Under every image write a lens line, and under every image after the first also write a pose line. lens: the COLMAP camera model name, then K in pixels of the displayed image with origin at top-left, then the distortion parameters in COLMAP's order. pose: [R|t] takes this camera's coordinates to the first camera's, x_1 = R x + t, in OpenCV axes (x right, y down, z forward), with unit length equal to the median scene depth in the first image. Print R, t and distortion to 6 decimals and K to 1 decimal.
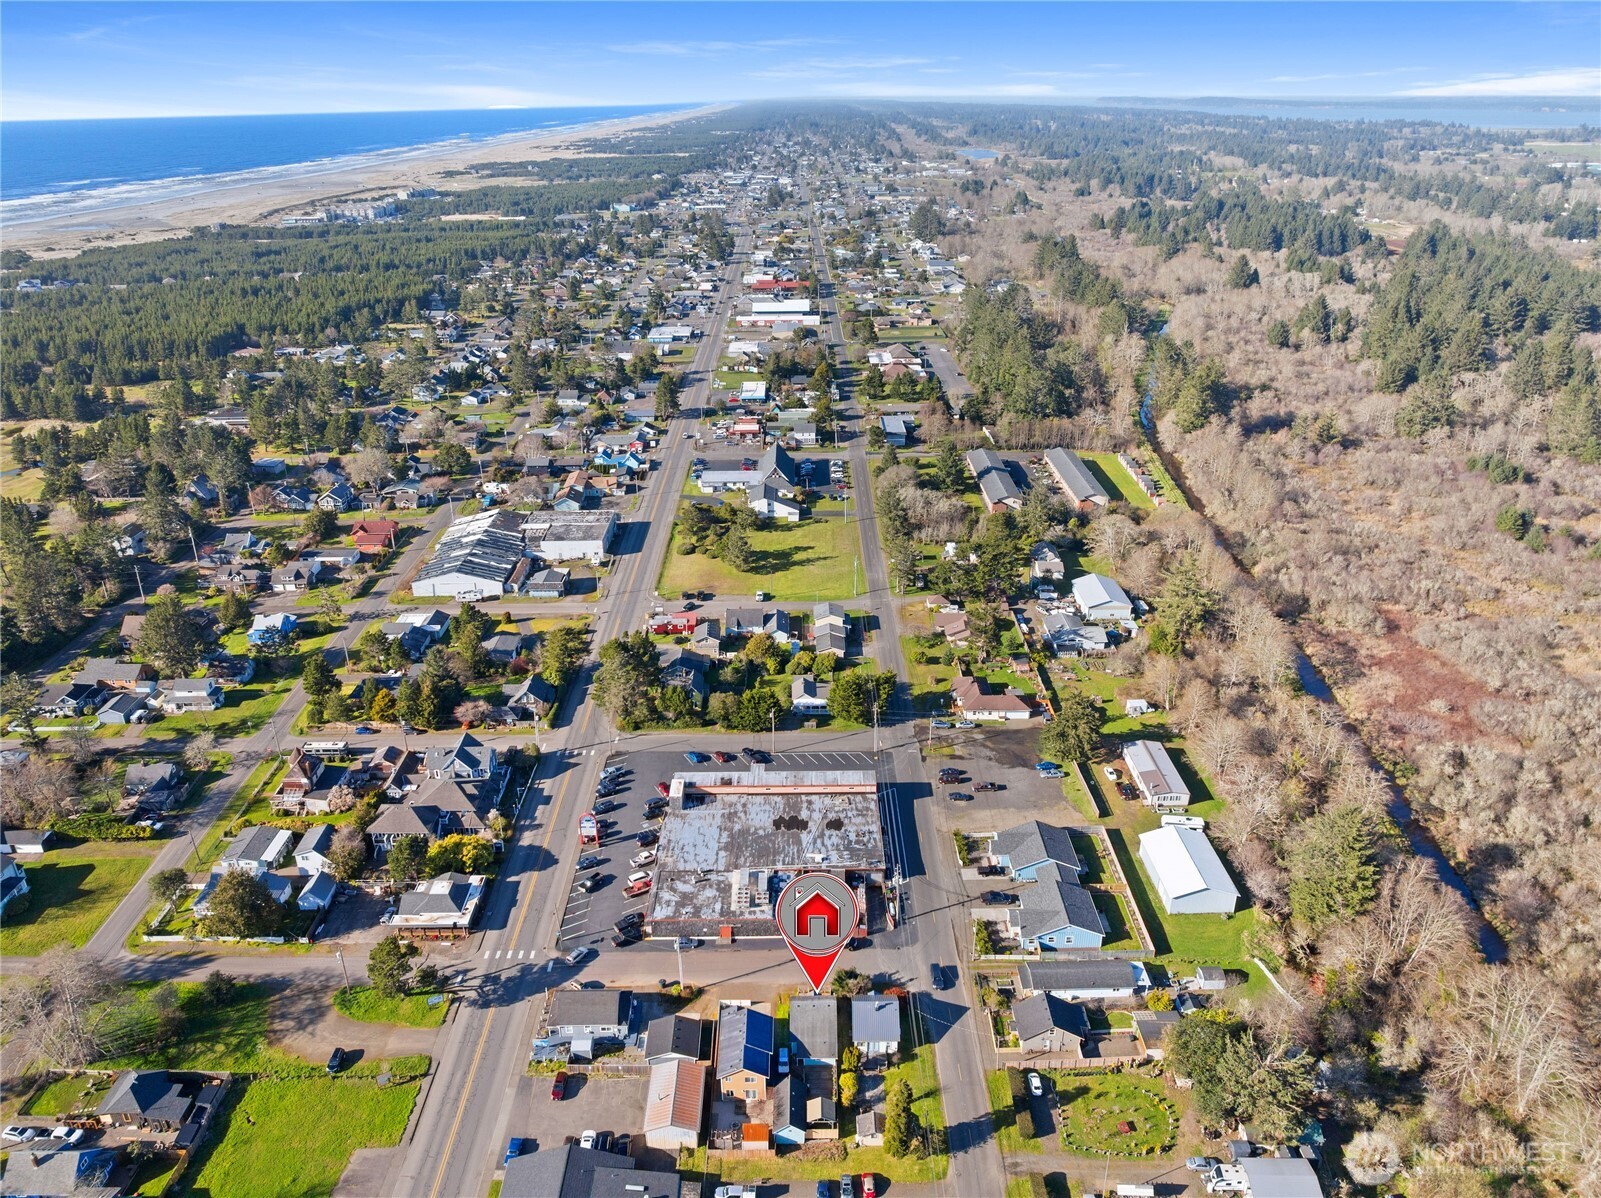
lens RADIAL K [[1131.1, 0, 806.0], [0, 1131.1, 594.7], [0, 0, 1]] dist [-0.047039, -0.001817]
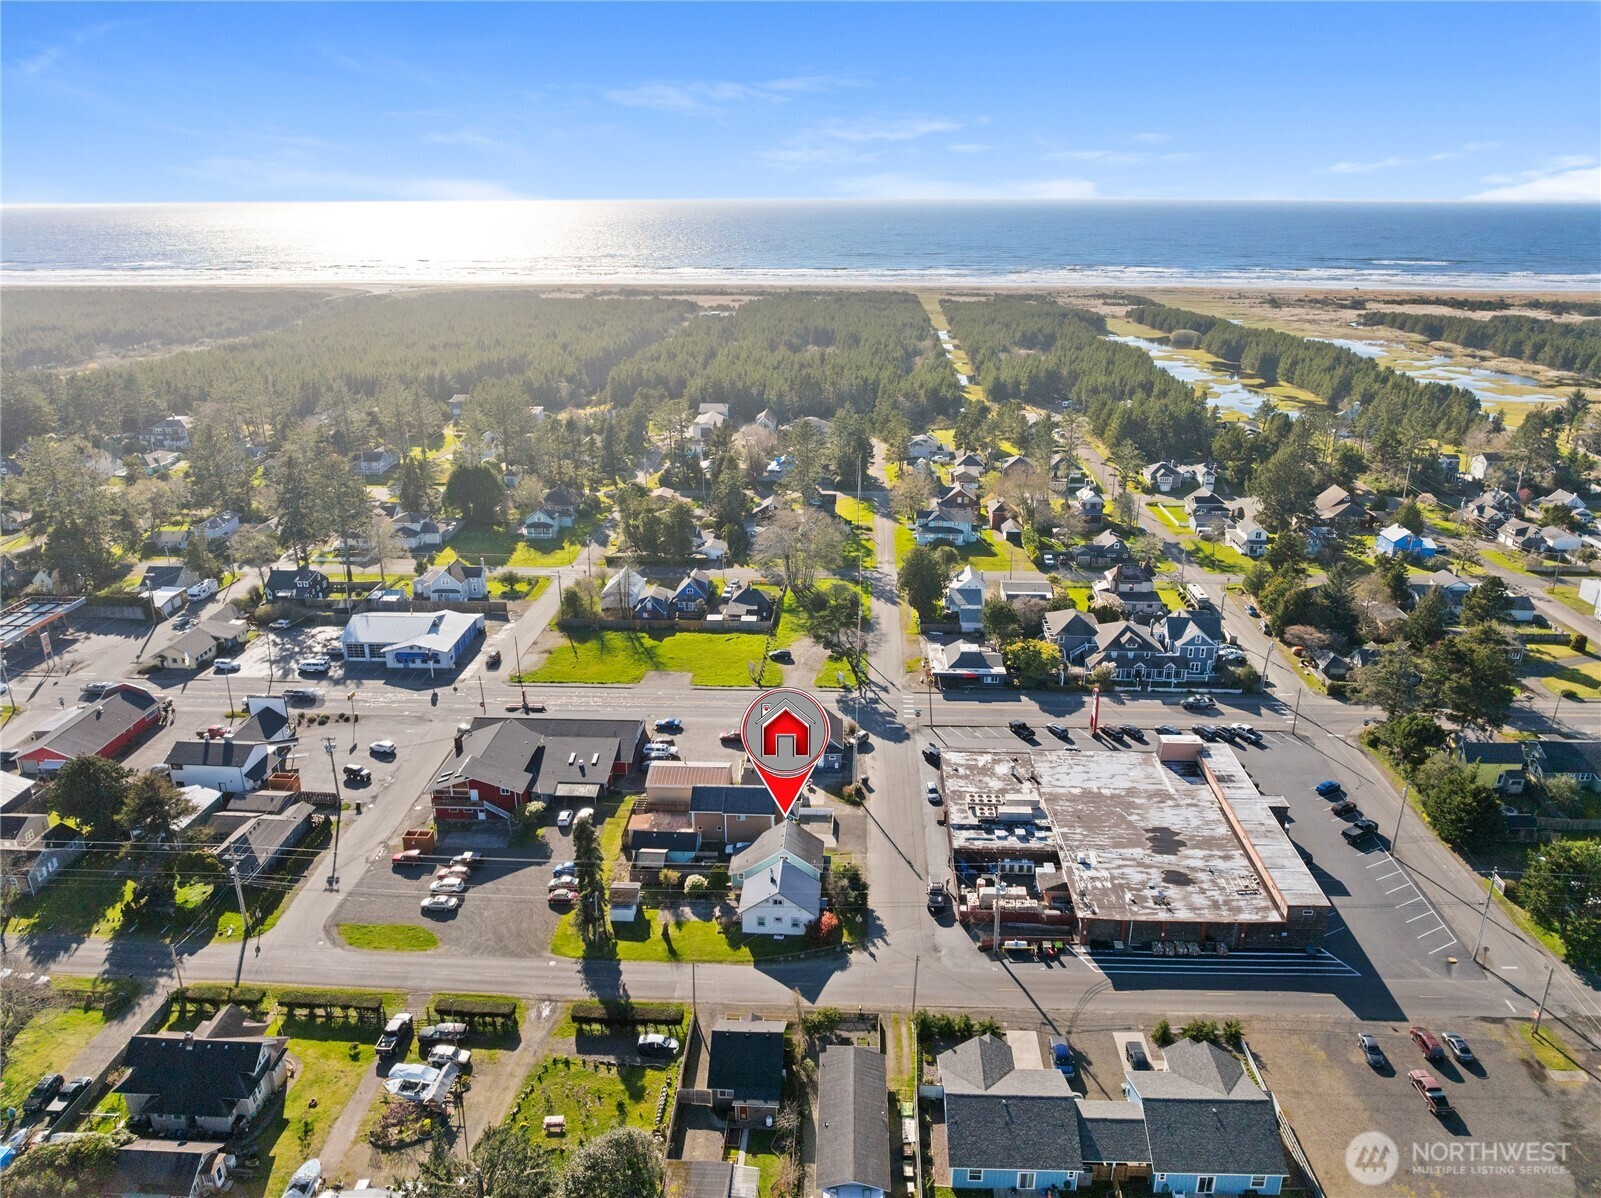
lens RADIAL K [[1131.1, 0, 806.0], [0, 1131.1, 594.7], [0, 0, 1]] dist [-0.047039, -0.001817]
pose [[-0.057788, 0.345222, -0.936740, 0.587389], [-0.403042, 0.850376, 0.338258, -0.065404], [0.913355, 0.397093, 0.089997, 0.691161]]
